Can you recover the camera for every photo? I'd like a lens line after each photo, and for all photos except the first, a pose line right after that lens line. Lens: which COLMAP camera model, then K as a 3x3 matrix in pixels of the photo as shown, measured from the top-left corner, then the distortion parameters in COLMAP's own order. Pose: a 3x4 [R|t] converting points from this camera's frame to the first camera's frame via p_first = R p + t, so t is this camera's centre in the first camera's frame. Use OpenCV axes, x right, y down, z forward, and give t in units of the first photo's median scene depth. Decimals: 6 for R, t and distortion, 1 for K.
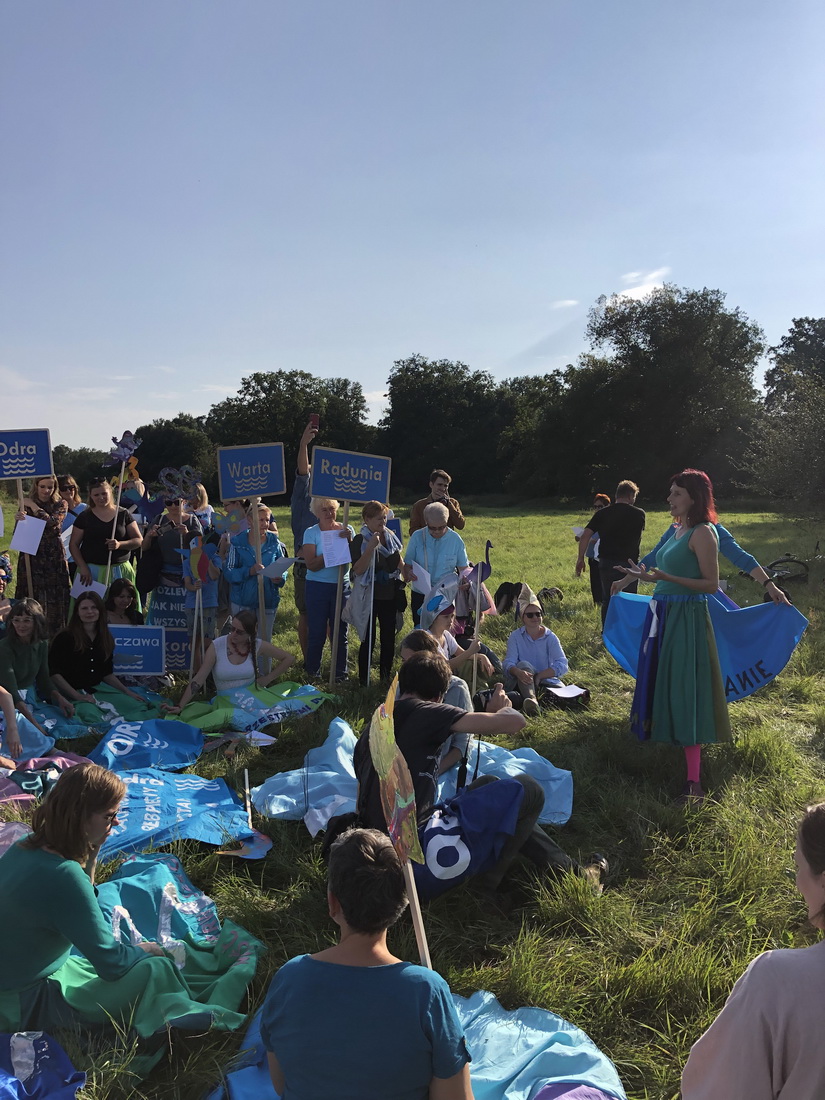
lens RADIAL K [[906.2, 0, 410.5], [0, 906.2, 549.5], [0, 0, 1]] dist [-0.000927, 0.001353]
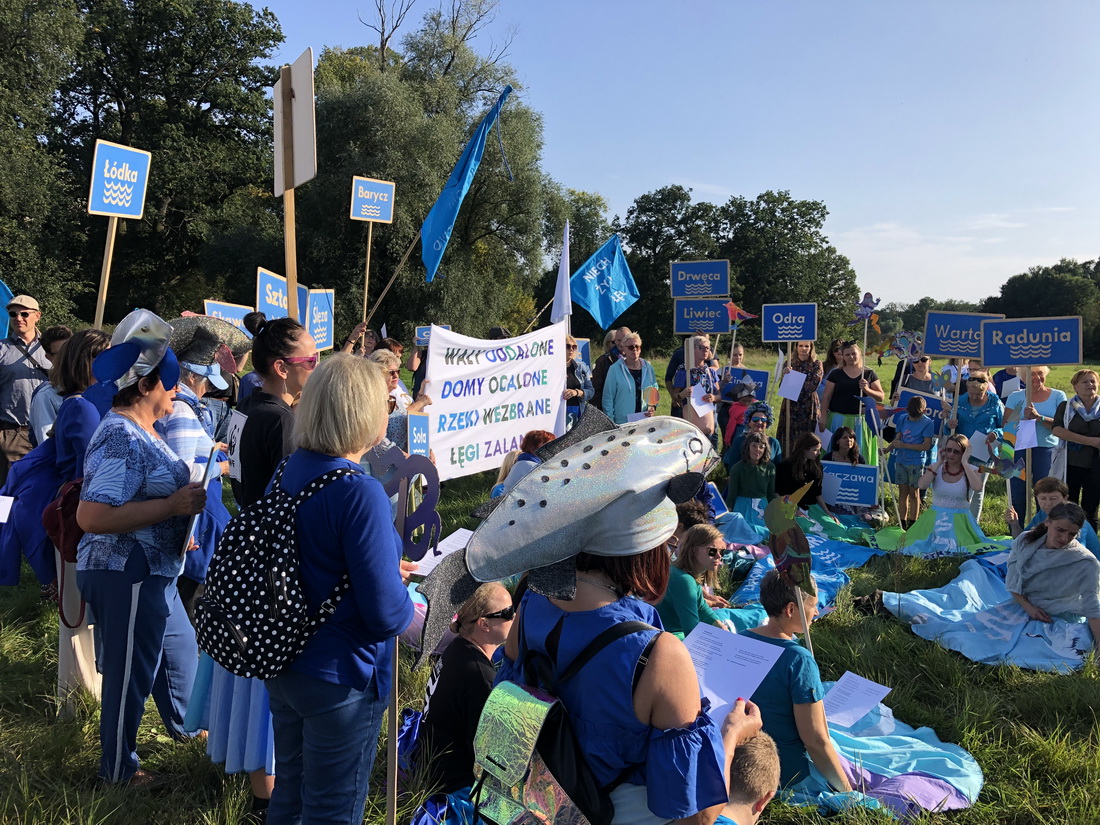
lens RADIAL K [[906.2, 0, 548.7], [0, 906.2, 411.0], [0, 0, 1]] dist [-0.000927, 0.001353]
pose [[0.726134, 0.059827, -0.684946, 0.222279], [-0.053678, 0.998099, 0.030273, -0.001765], [0.685455, 0.014785, 0.727965, -0.157301]]
